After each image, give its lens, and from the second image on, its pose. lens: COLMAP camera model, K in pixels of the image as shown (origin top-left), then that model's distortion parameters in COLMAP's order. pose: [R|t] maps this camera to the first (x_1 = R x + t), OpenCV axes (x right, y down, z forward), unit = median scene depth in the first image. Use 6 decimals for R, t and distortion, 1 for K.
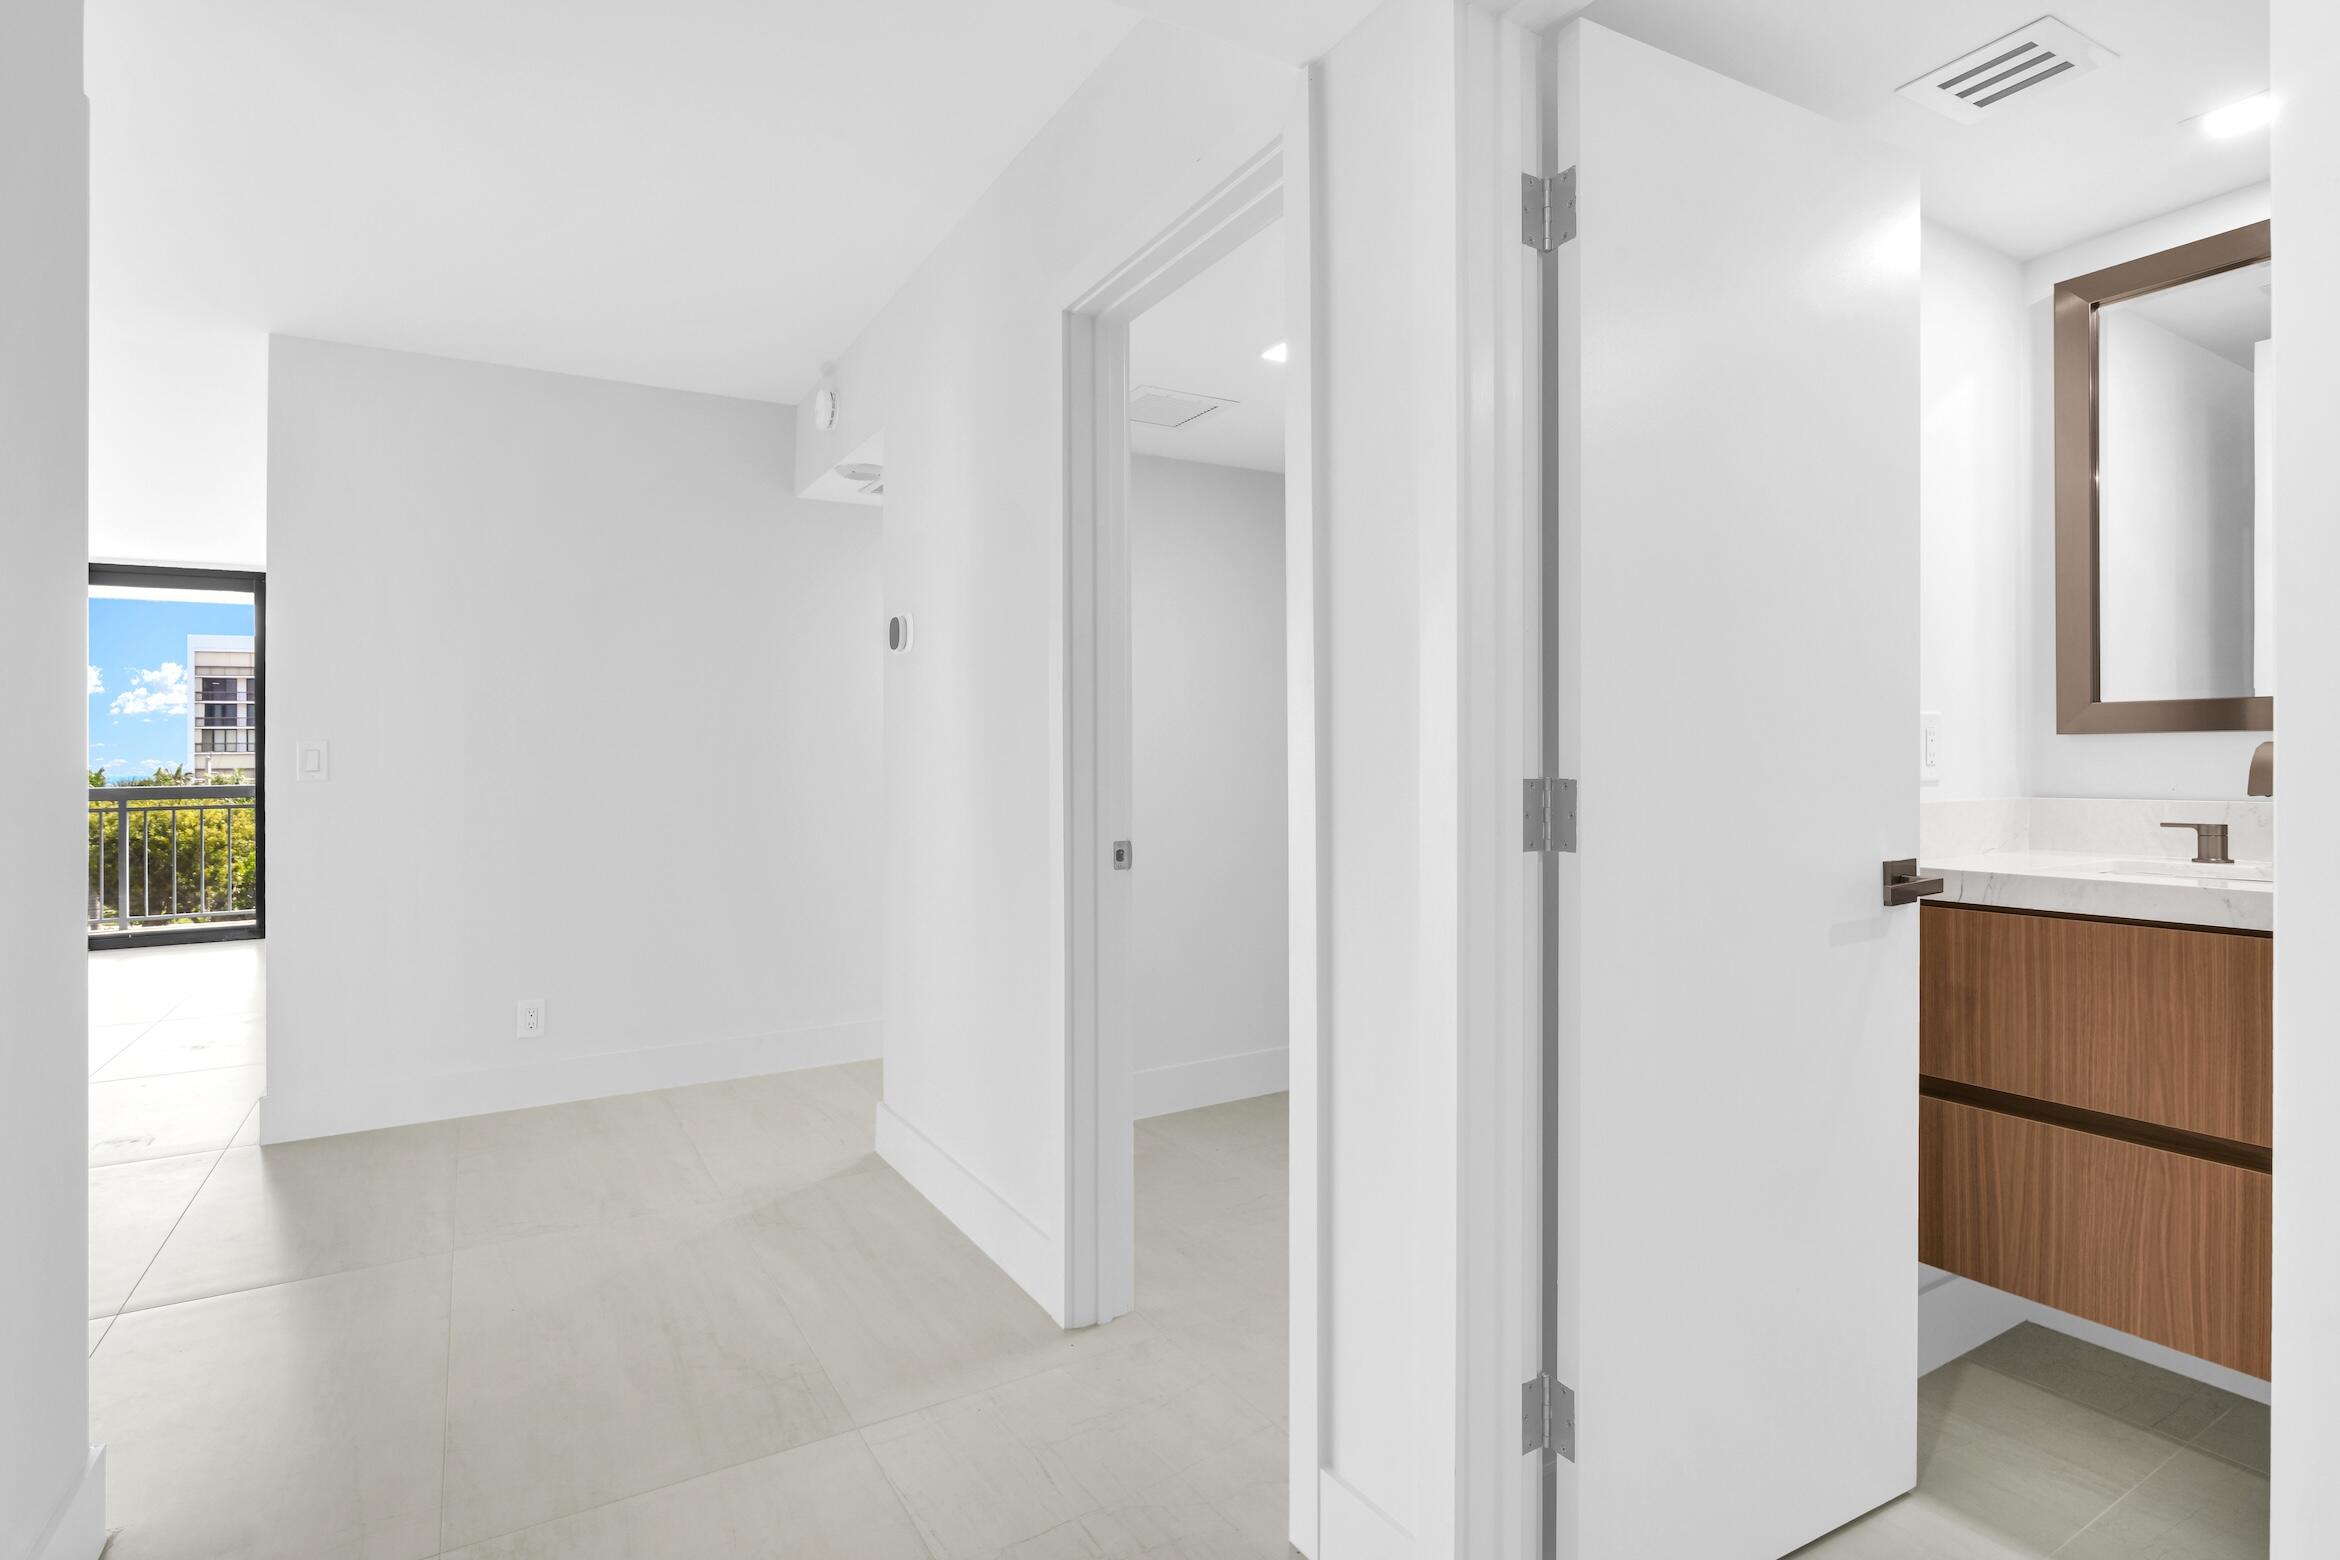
lens RADIAL K [[1152.9, 0, 1173.5], [0, 1152.9, 750.4], [0, 0, 1]] dist [-0.019842, -0.000408]
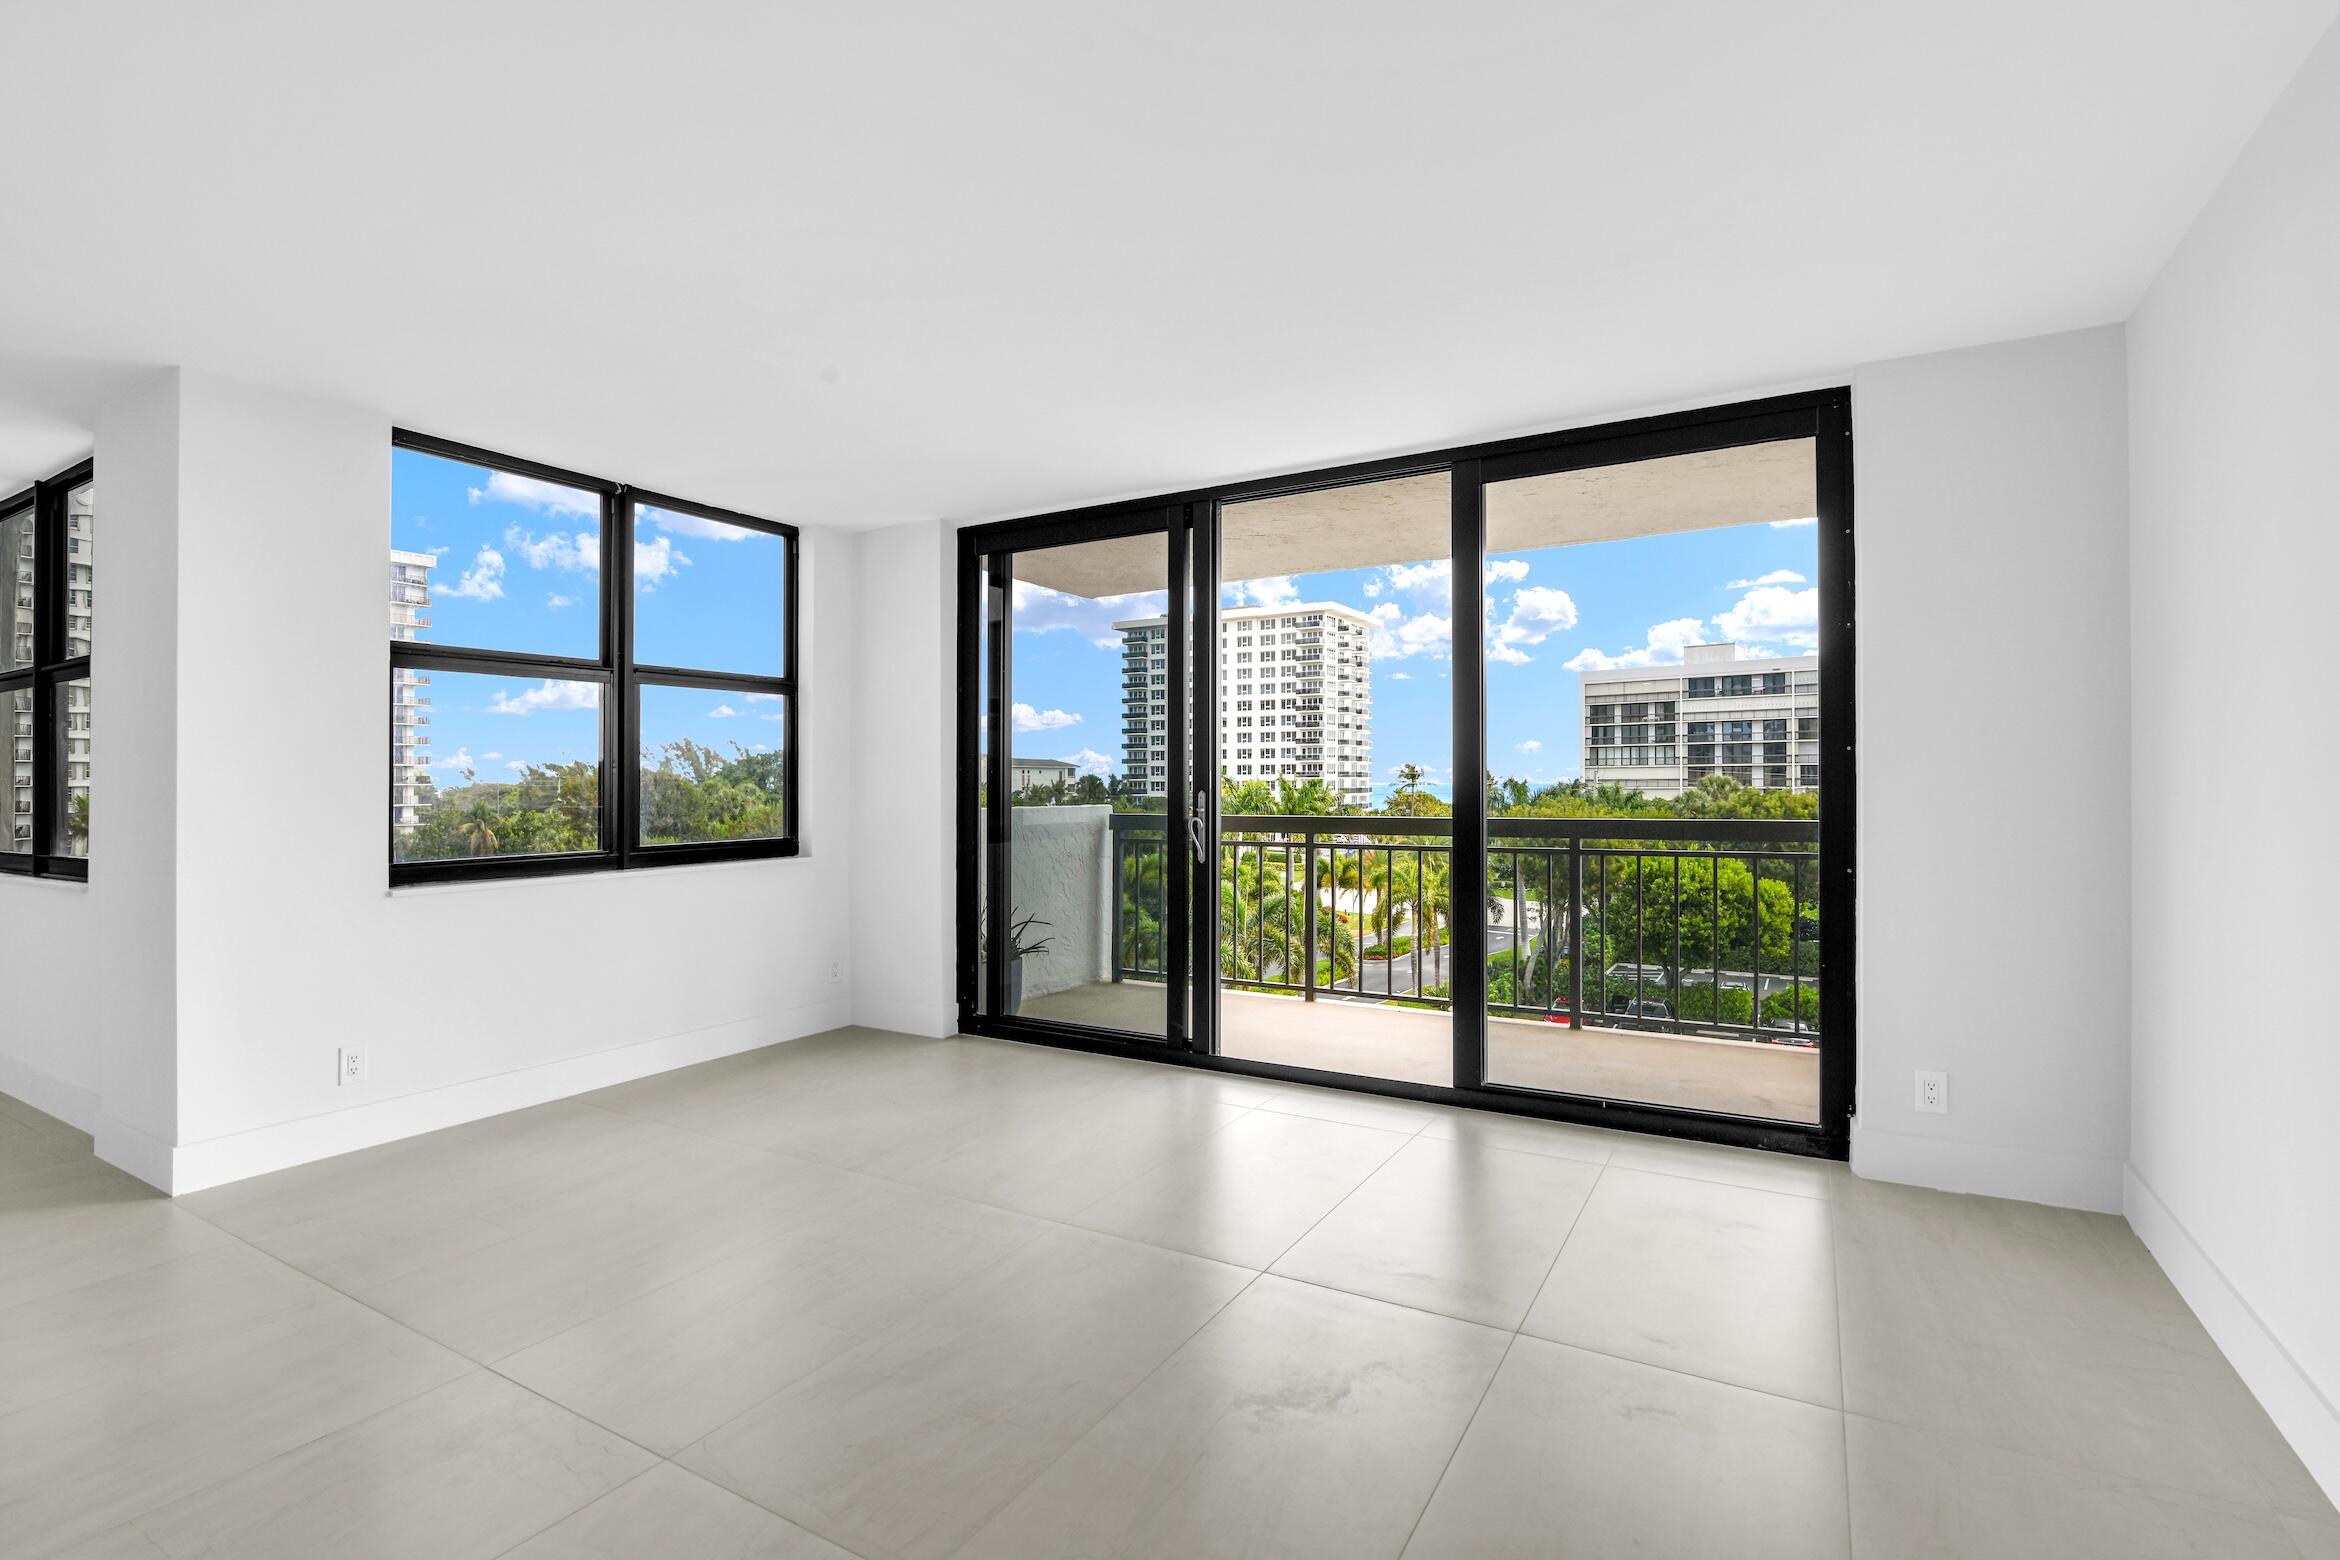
lens RADIAL K [[1087.9, 0, 1161.3], [0, 1087.9, 784.5], [0, 0, 1]] dist [-0.020237, 0.000097]
pose [[0.470960, 0.007095, -0.882126, -1.346920], [0.011053, 0.999842, 0.013943, -0.004918], [0.882085, -0.016317, 0.470807, 1.357424]]
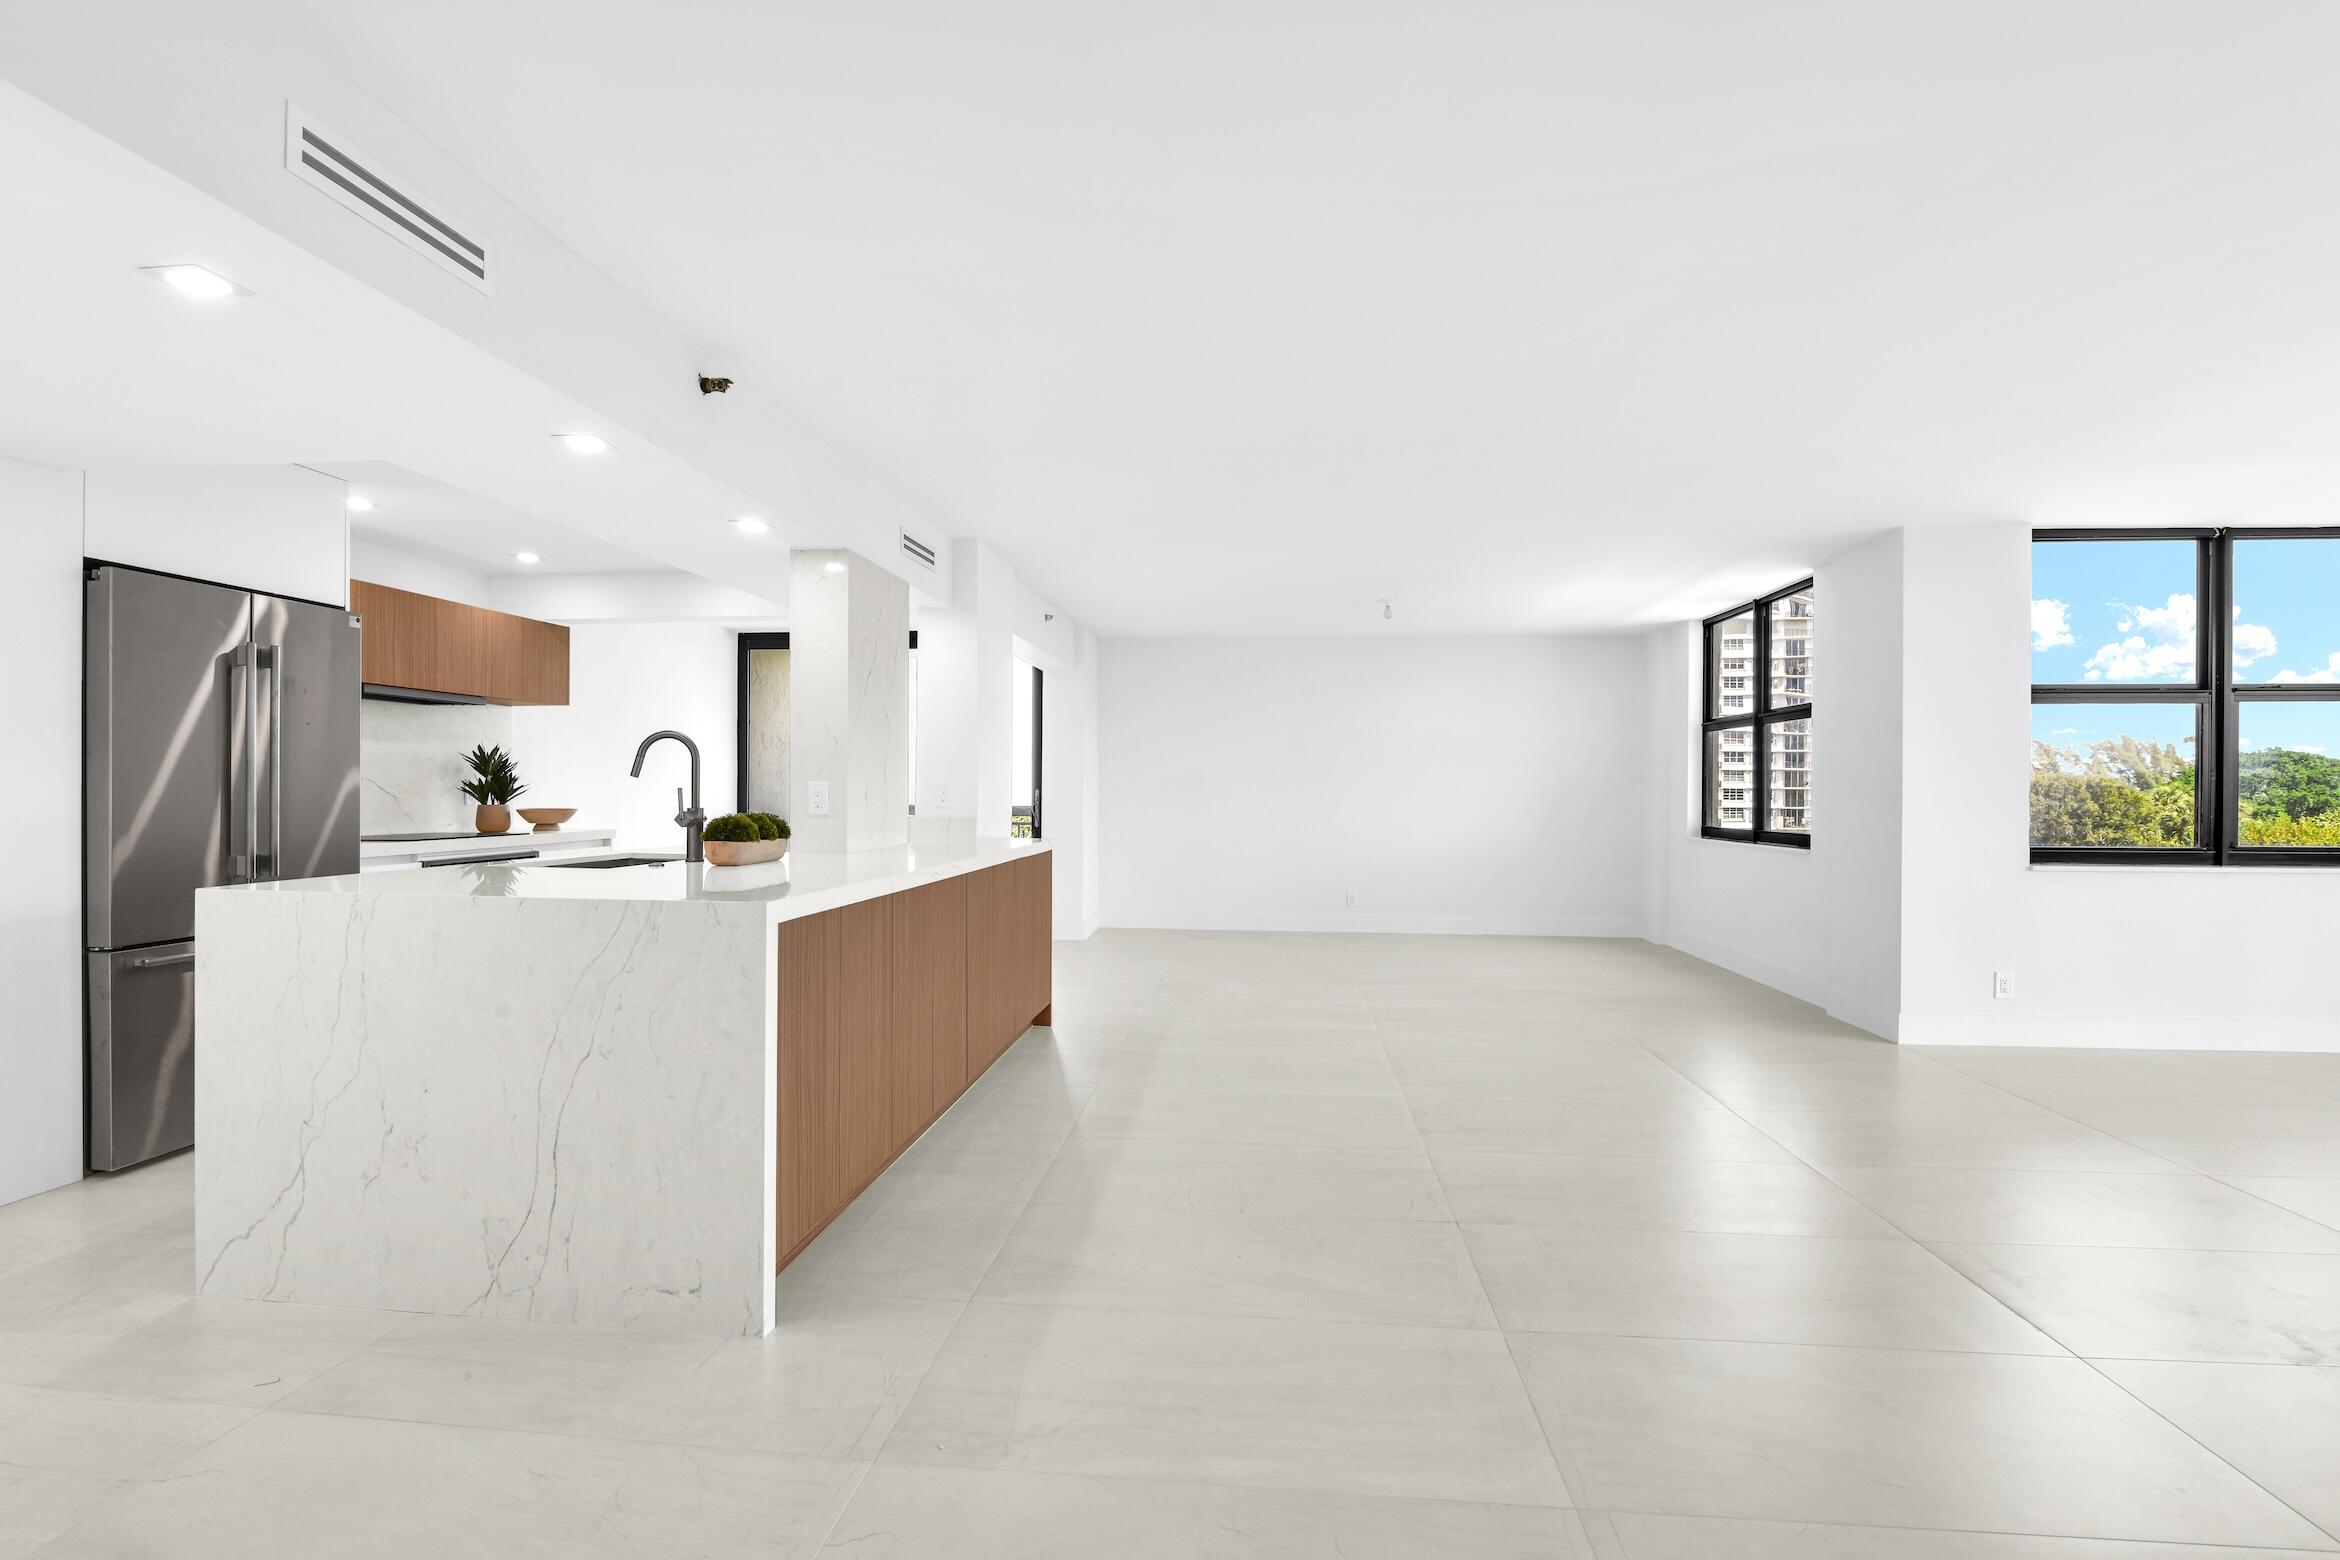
lens RADIAL K [[1087.9, 0, 1161.3], [0, 1087.9, 784.5], [0, 0, 1]] dist [-0.020237, 0.000097]
pose [[-0.604140, 0.002485, -0.796874, -0.675395], [0.007196, 0.999971, -0.002338, -0.010904], [0.796846, -0.007147, -0.604141, 1.093119]]
